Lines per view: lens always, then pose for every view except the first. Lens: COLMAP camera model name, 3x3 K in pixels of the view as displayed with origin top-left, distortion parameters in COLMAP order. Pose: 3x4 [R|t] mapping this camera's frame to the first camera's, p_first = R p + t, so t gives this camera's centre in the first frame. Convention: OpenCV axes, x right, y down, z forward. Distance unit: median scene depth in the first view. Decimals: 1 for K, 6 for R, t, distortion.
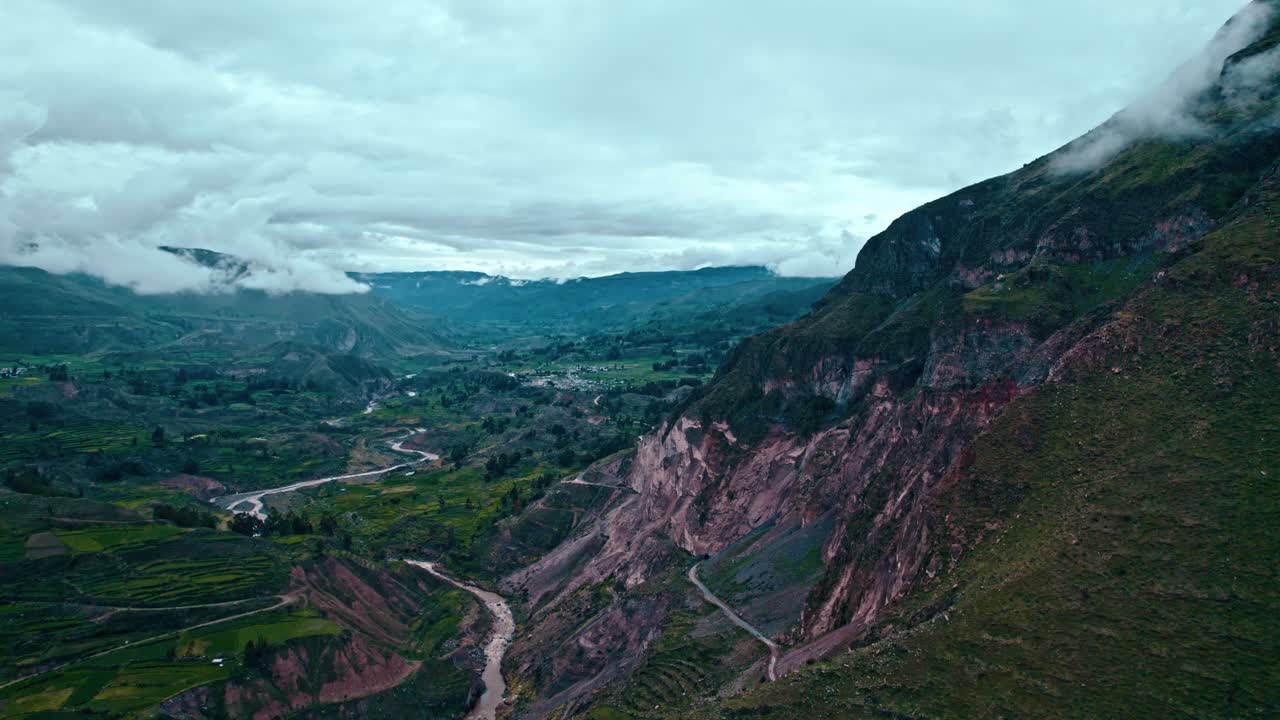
lens RADIAL K [[507.2, 0, 640.0], [0, 507.2, 360.0], [0, 0, 1]] dist [-0.002594, -0.000277]
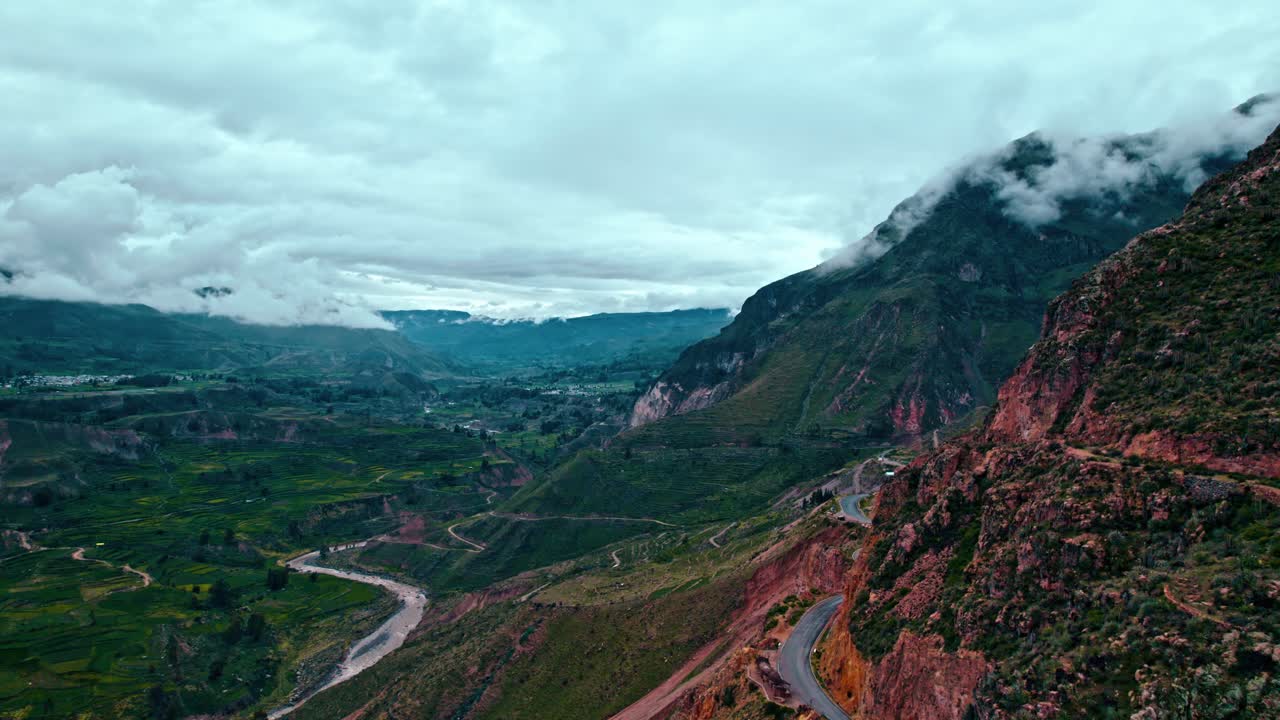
lens RADIAL K [[957.9, 0, 640.0], [0, 957.9, 360.0], [0, 0, 1]] dist [0.007552, -0.002744]
pose [[0.997641, 0.006273, 0.068355, -0.117265], [0.002192, 0.992397, -0.123056, 0.228442], [-0.068607, 0.122915, 0.990043, -1.306741]]
